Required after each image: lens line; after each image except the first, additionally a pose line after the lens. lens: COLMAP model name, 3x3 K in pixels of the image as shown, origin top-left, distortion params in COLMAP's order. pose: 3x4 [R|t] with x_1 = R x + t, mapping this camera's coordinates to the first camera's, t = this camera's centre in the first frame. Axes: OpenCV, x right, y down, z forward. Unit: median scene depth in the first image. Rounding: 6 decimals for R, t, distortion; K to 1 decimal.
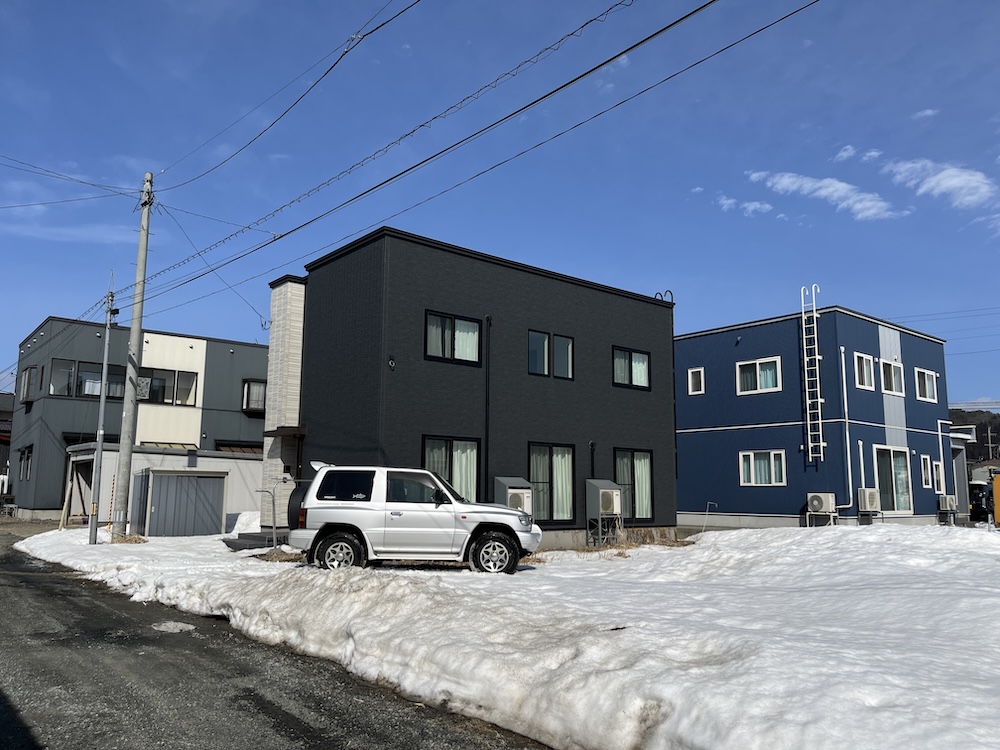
lens RADIAL K [[758.4, 0, 507.3], [0, 758.4, 377.0], [0, 0, 1]] dist [0.054391, -0.075977]
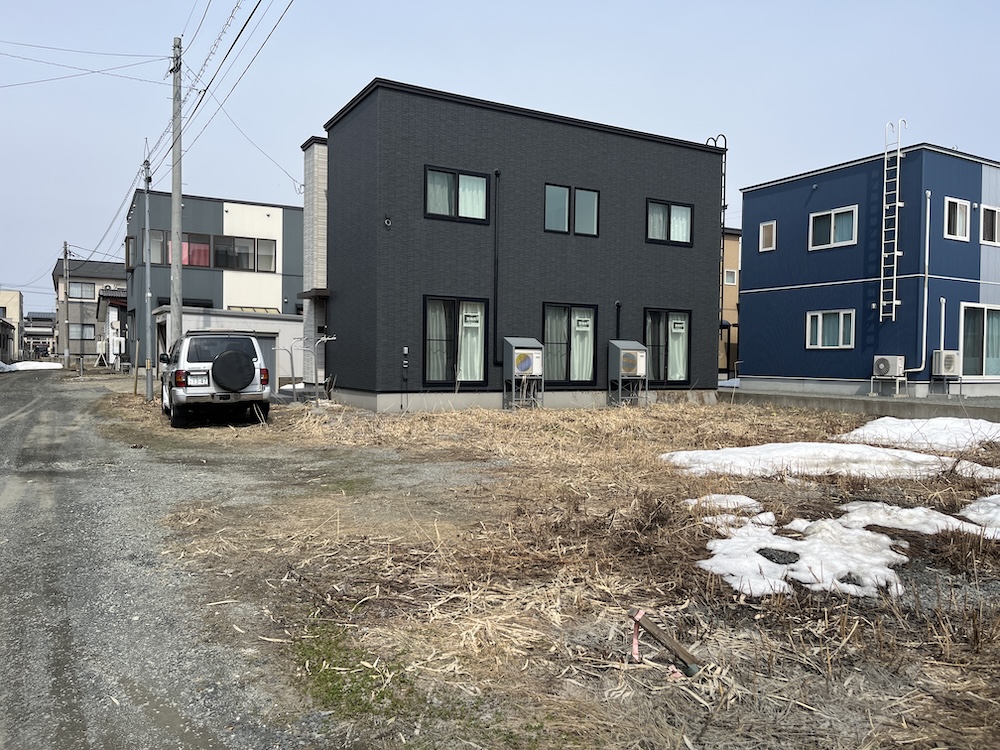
lens RADIAL K [[758.4, 0, 499.1], [0, 758.4, 371.7], [0, 0, 1]] dist [0.054391, -0.075977]
pose [[0.982269, 0.009199, -0.187253, 0.133878], [0.022166, 0.986091, 0.164719, 0.010182], [0.186164, -0.165949, 0.968403, 0.023815]]
